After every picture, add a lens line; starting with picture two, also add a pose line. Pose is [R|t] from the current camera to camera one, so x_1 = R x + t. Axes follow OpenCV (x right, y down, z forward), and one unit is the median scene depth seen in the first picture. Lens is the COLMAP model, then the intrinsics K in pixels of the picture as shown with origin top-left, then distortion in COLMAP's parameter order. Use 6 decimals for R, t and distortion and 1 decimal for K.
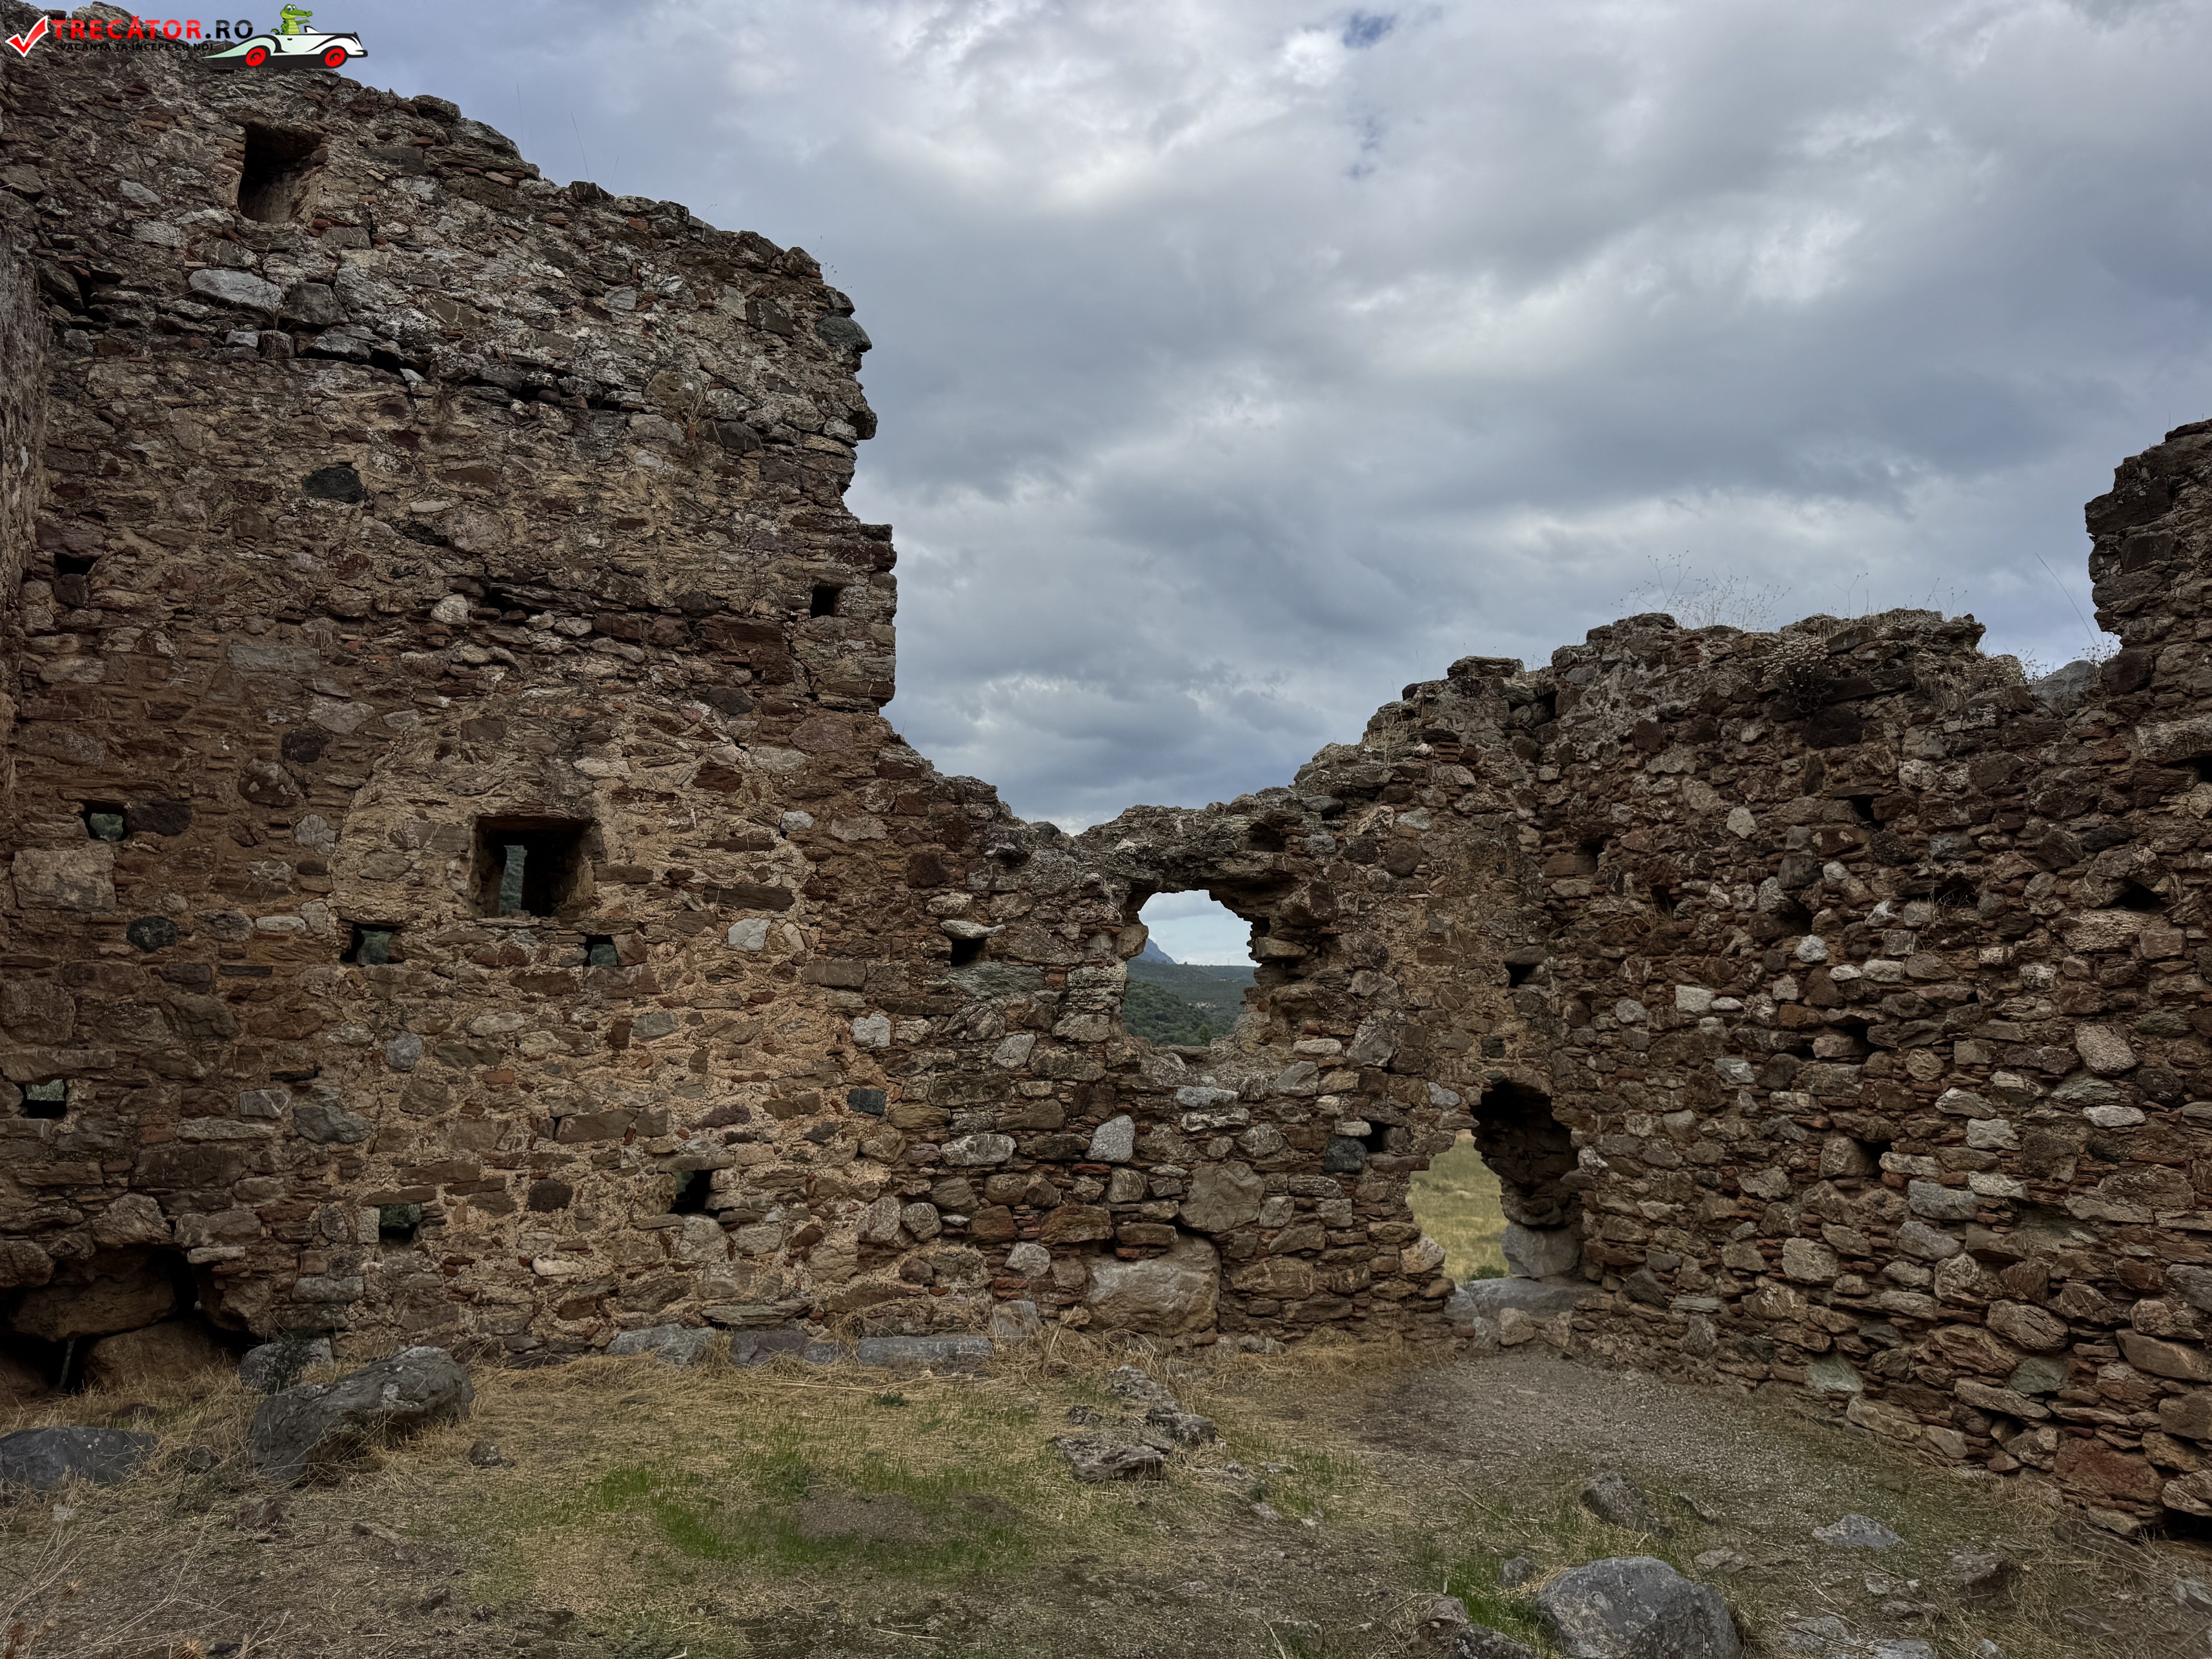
lens RADIAL K [[1545.2, 0, 1106.6], [0, 1545.2, 841.7], [0, 0, 1]] dist [0.076045, -0.105726]
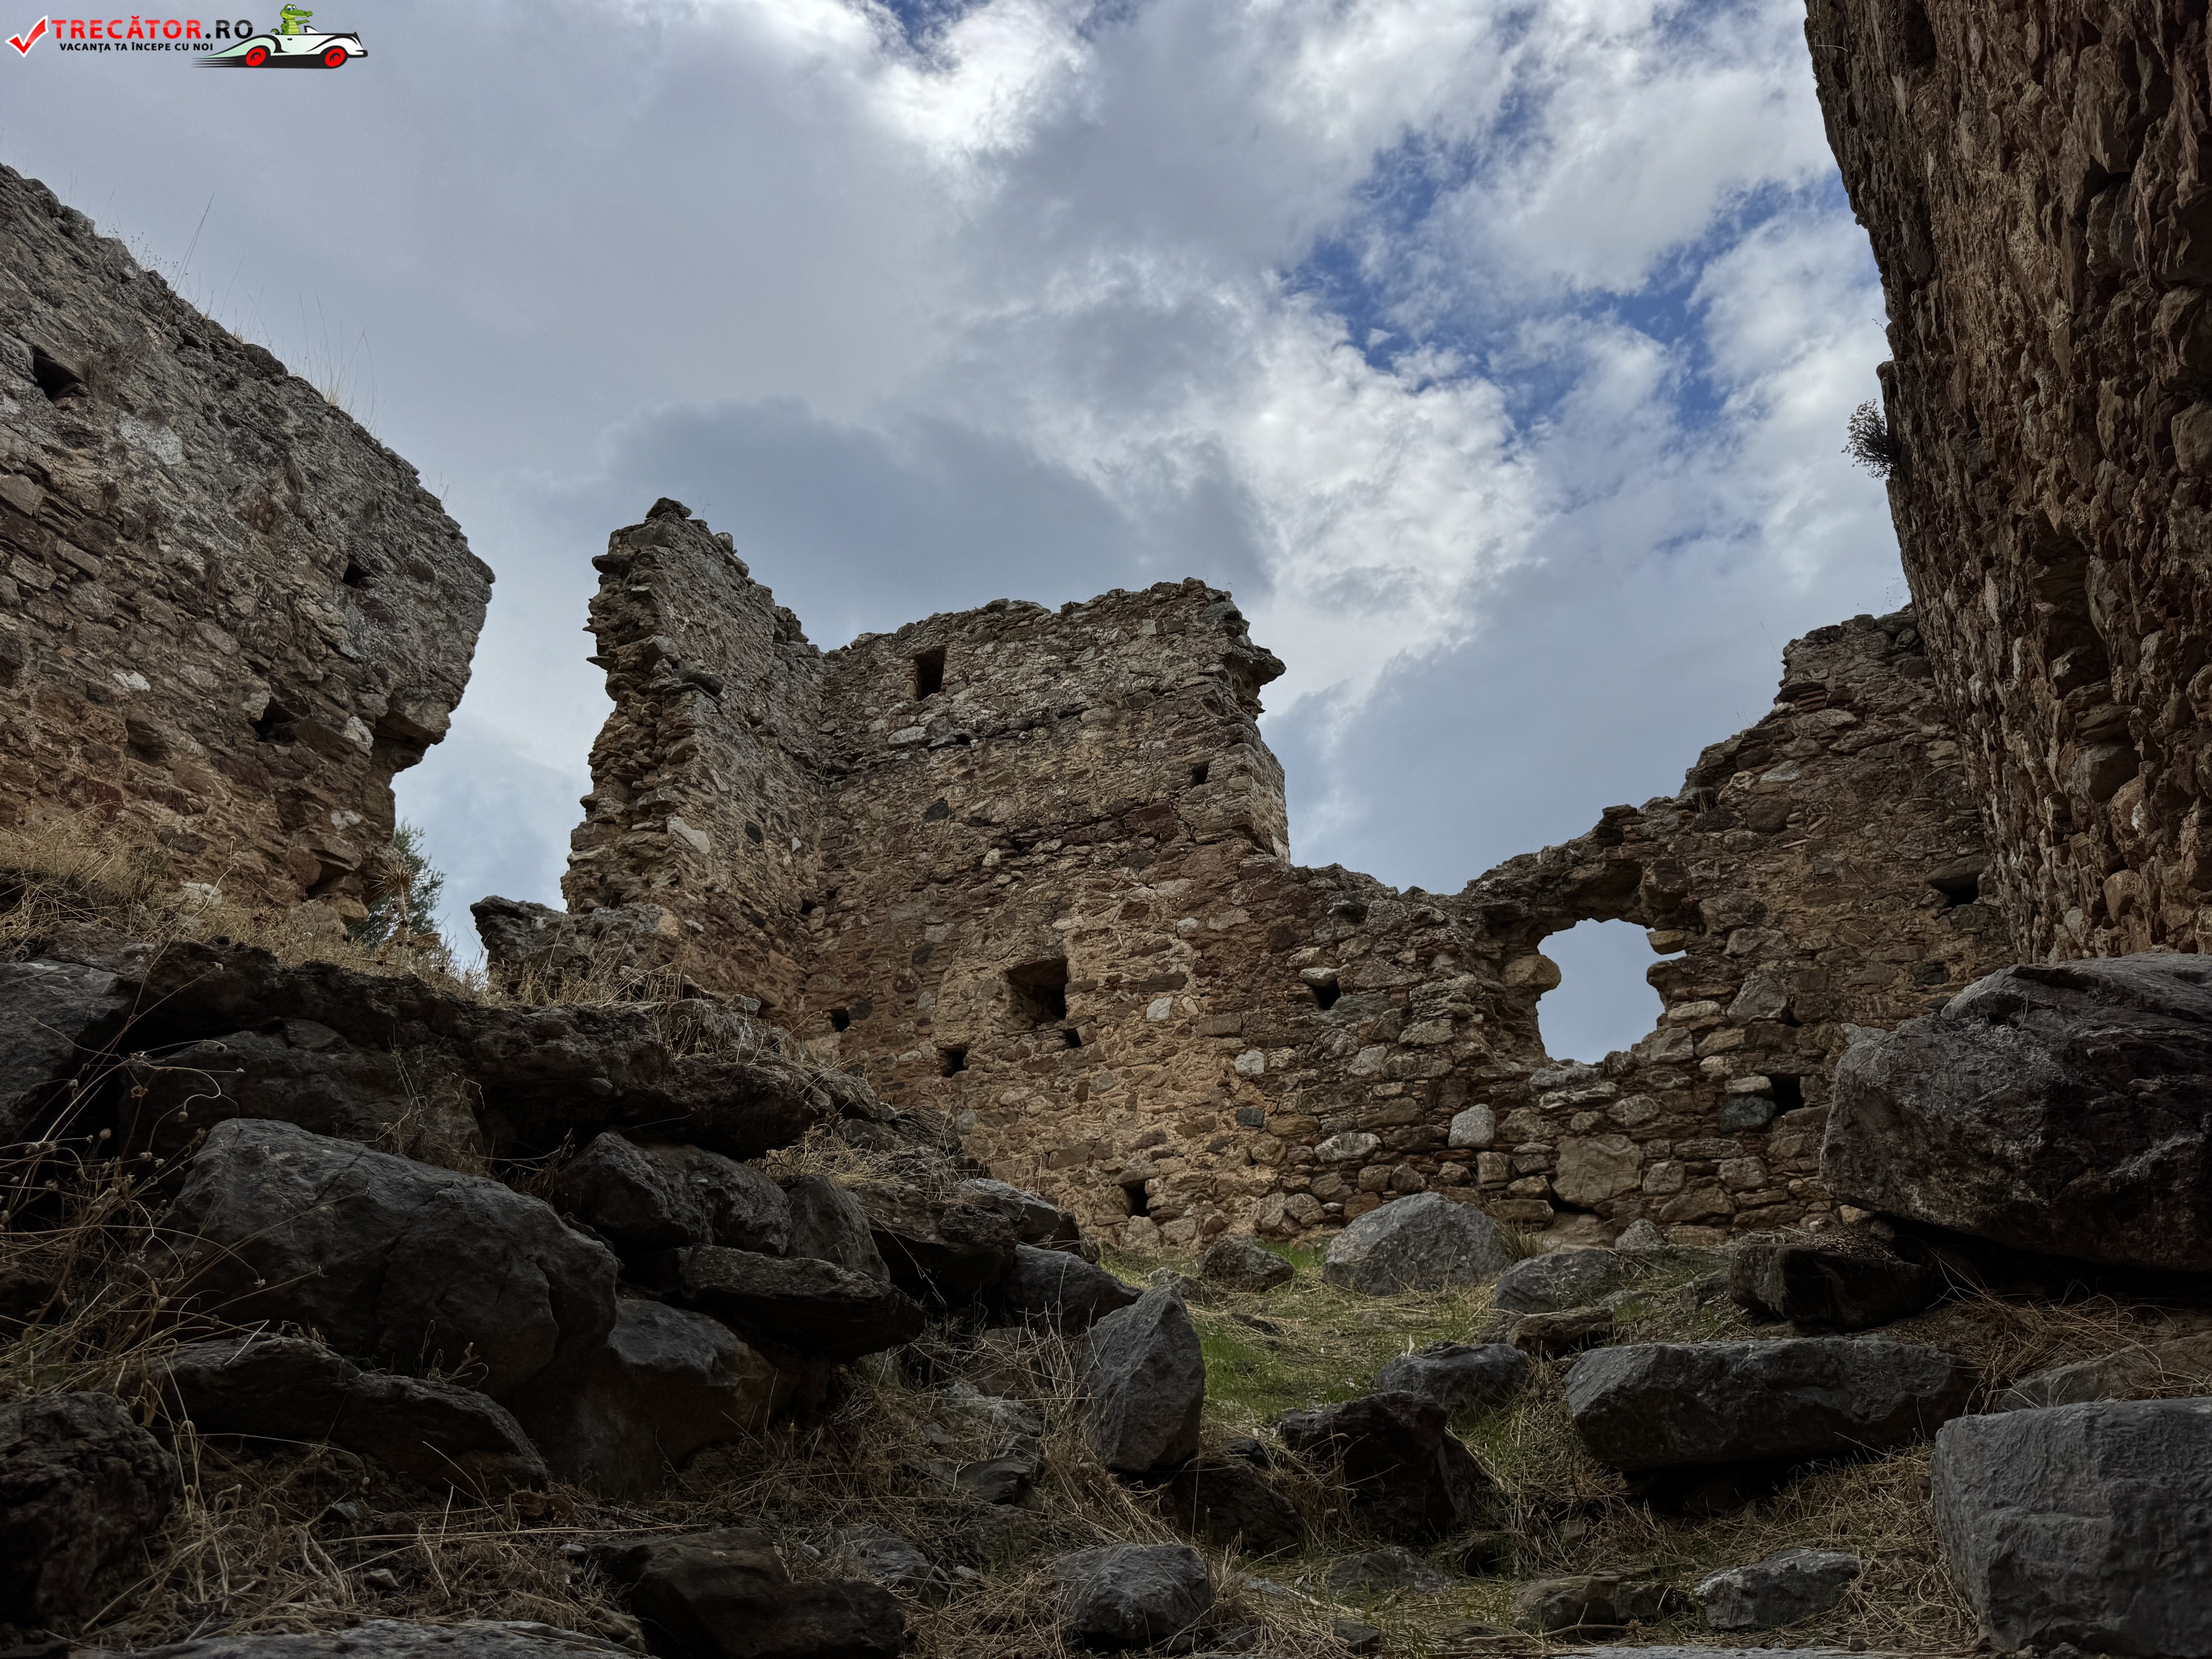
lens RADIAL K [[1545.2, 0, 1103.0], [0, 1545.2, 822.3], [0, 0, 1]] dist [0.076045, -0.105726]
pose [[0.620081, -0.372688, -0.690364, 0.762102], [0.085212, 0.906751, -0.412966, 0.482049], [0.779896, 0.197245, 0.594017, 0.123140]]
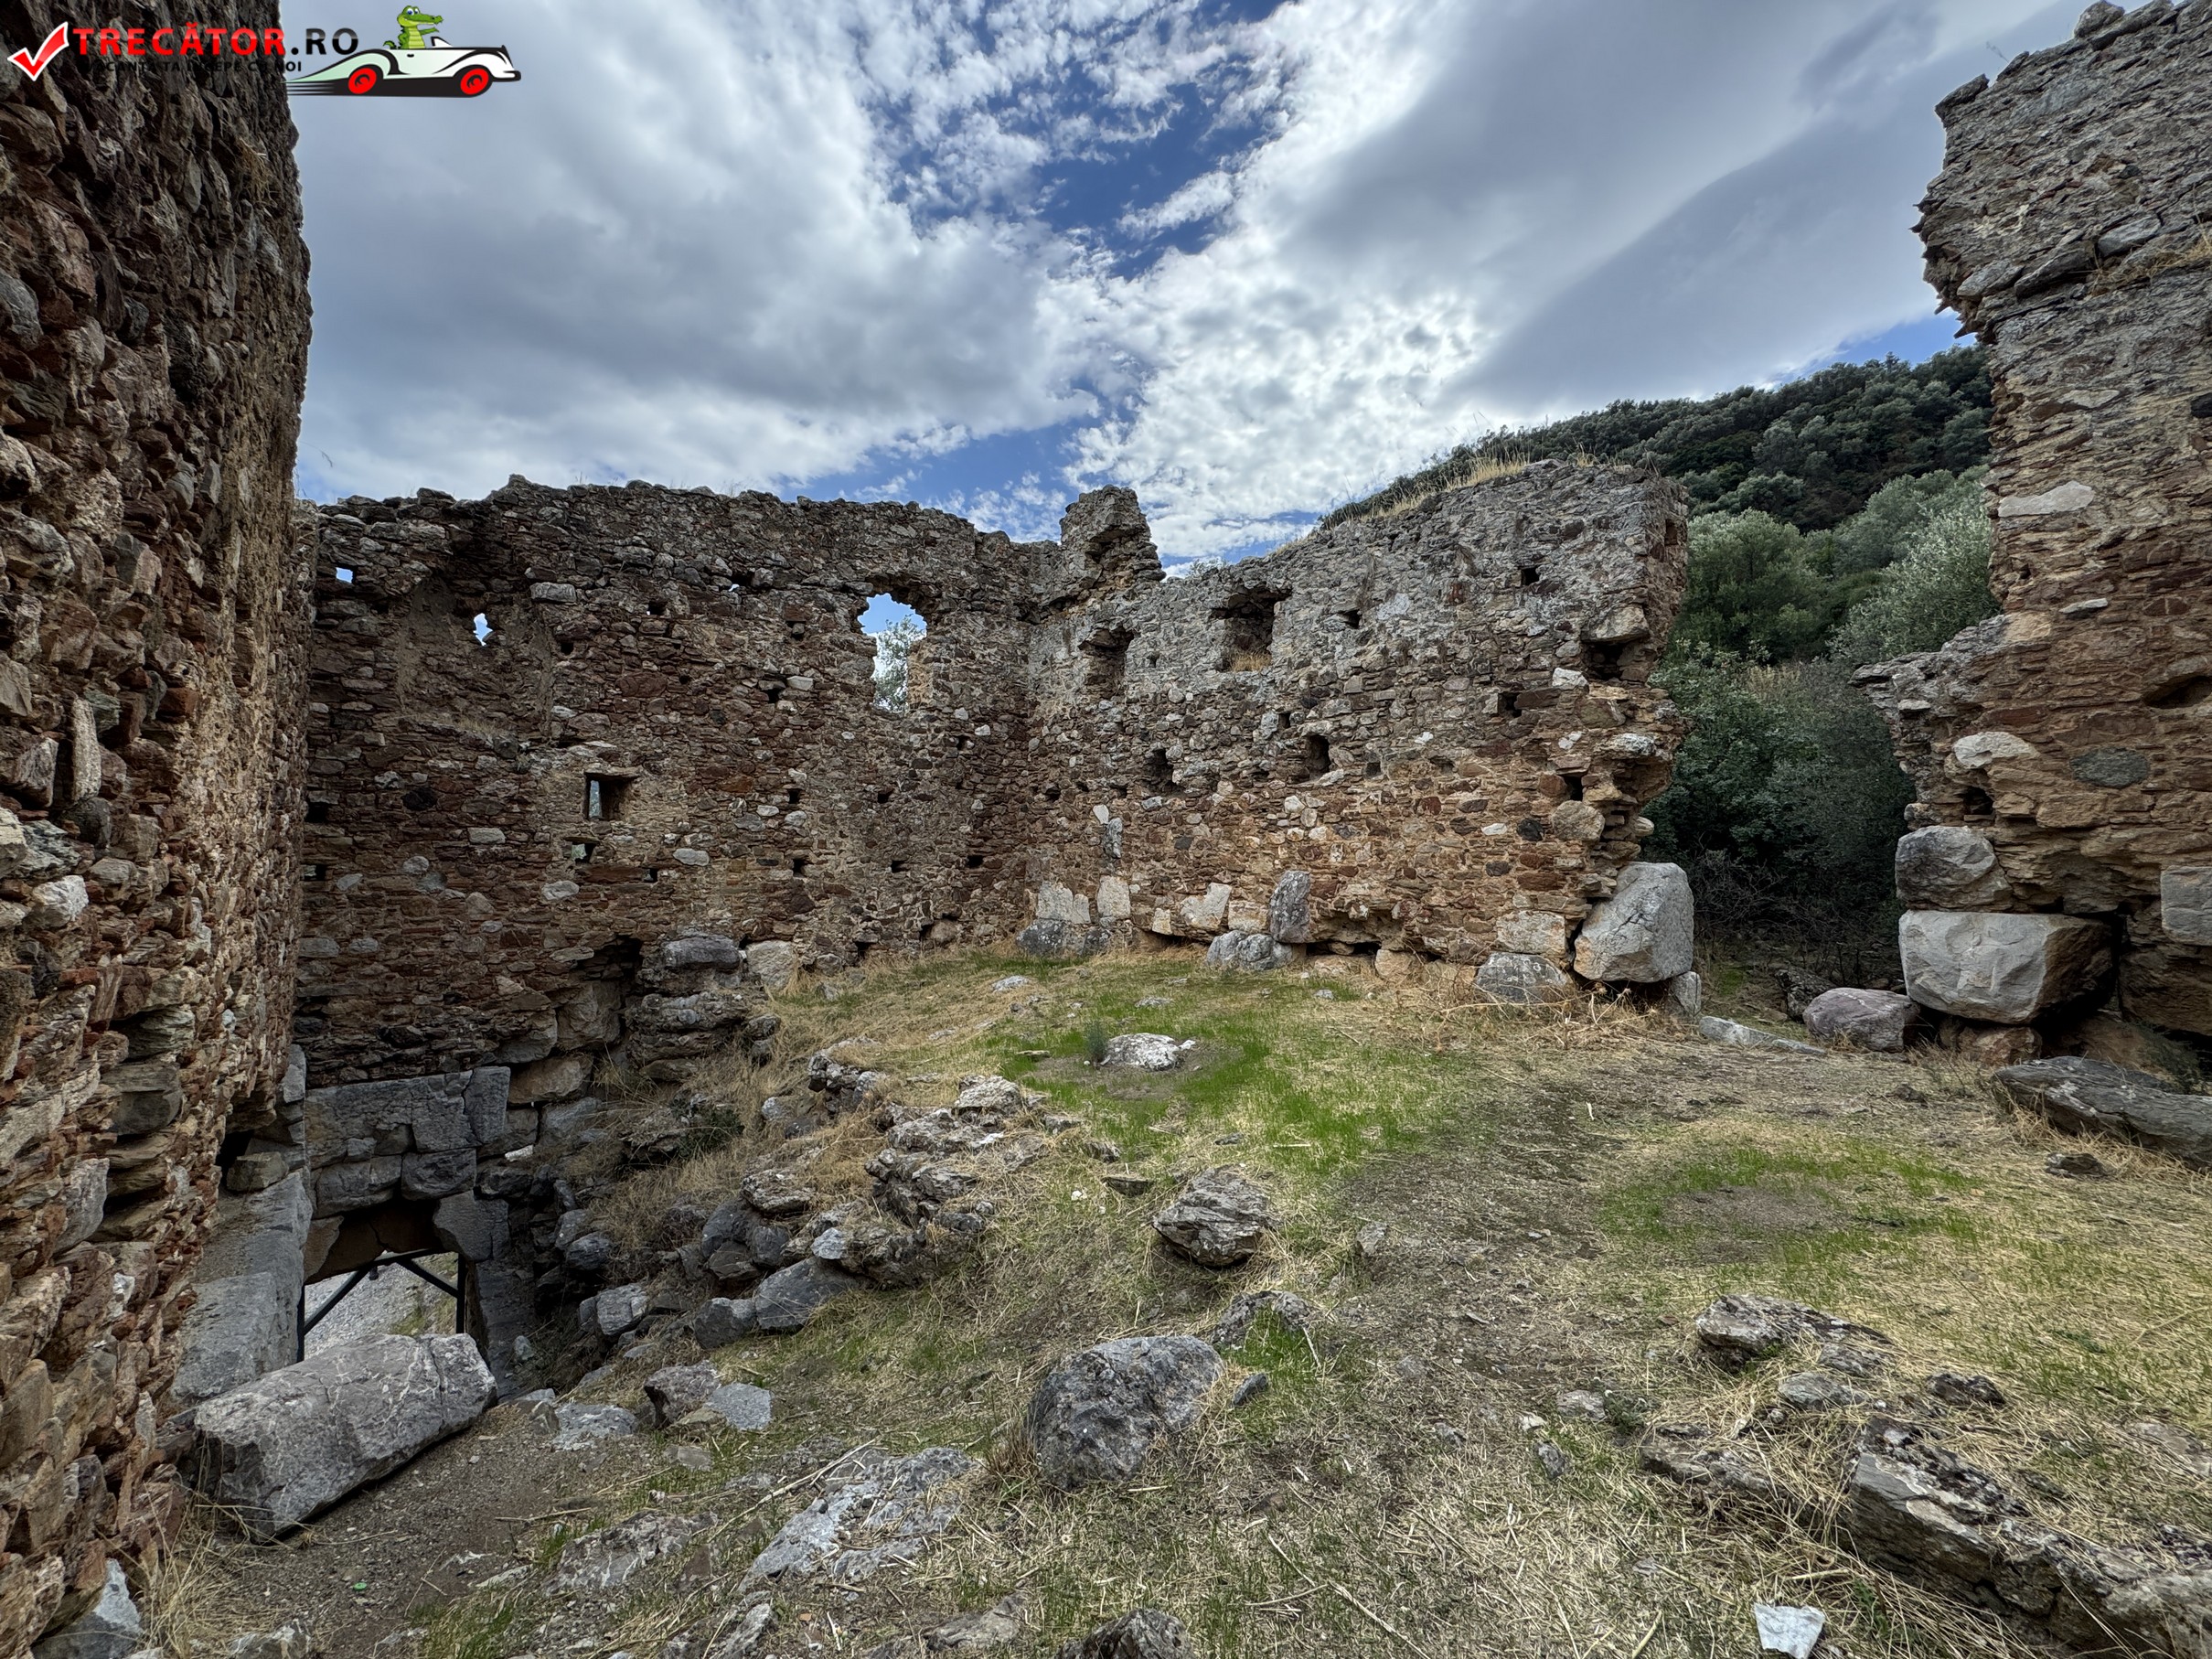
lens RADIAL K [[882.4, 0, 1106.5], [0, 882.4, 824.5], [0, 0, 1]] dist [-0.001923, 0.001070]
pose [[-0.965589, -0.013827, -0.259705, 0.364102], [0.021813, 0.990761, -0.133853, 0.167359], [0.259157, -0.134912, -0.956366, 1.152630]]
